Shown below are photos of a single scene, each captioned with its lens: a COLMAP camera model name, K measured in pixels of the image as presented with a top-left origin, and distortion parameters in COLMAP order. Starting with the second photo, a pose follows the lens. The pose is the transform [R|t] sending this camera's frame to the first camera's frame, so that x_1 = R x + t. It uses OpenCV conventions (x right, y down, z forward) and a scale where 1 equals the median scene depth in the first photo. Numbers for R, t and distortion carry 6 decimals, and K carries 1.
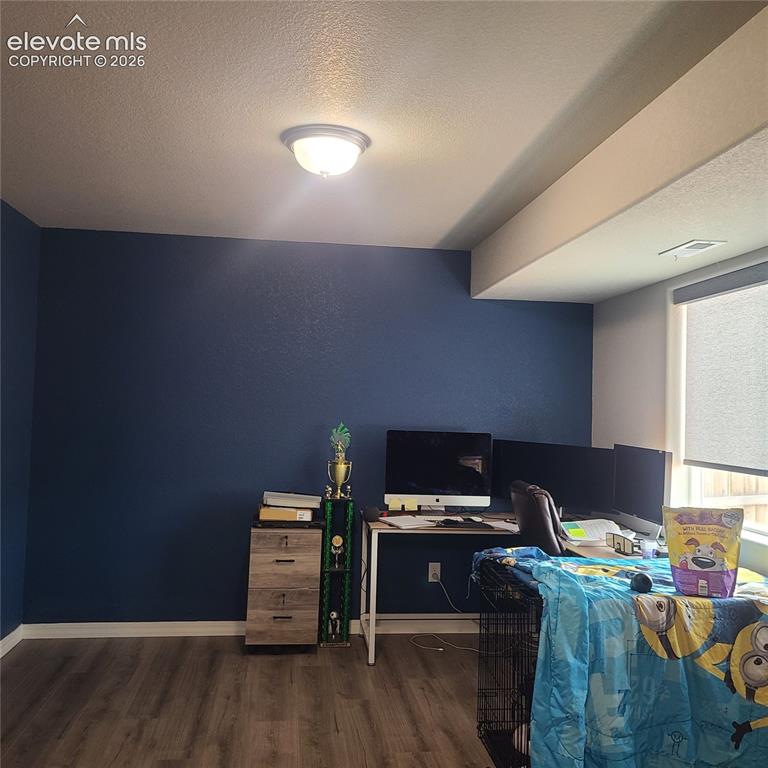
lens RADIAL K [[764.0, 0, 388.4], [0, 764.0, 378.8], [0, 0, 1]] dist [0.030165, 0.000000]
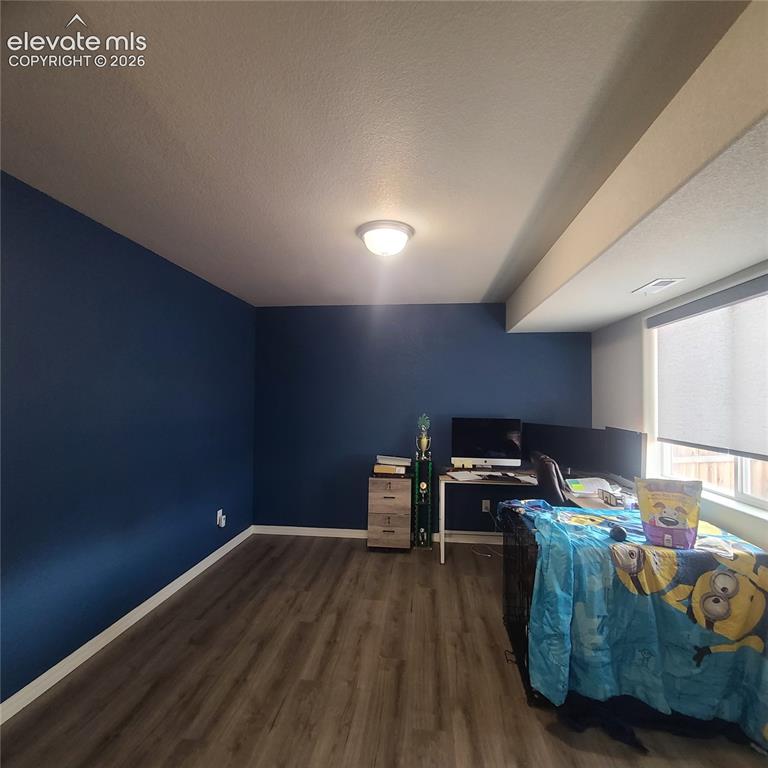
lens RADIAL K [[426.5, 0, 376.0], [0, 426.5, 390.1], [0, 0, 1]] dist [0.001384, -0.000631]
pose [[0.973595, -0.022725, -0.227149, 0.066167], [0.025524, 0.999630, 0.009394, -0.004569], [0.226852, -0.014943, 0.973815, 0.126331]]
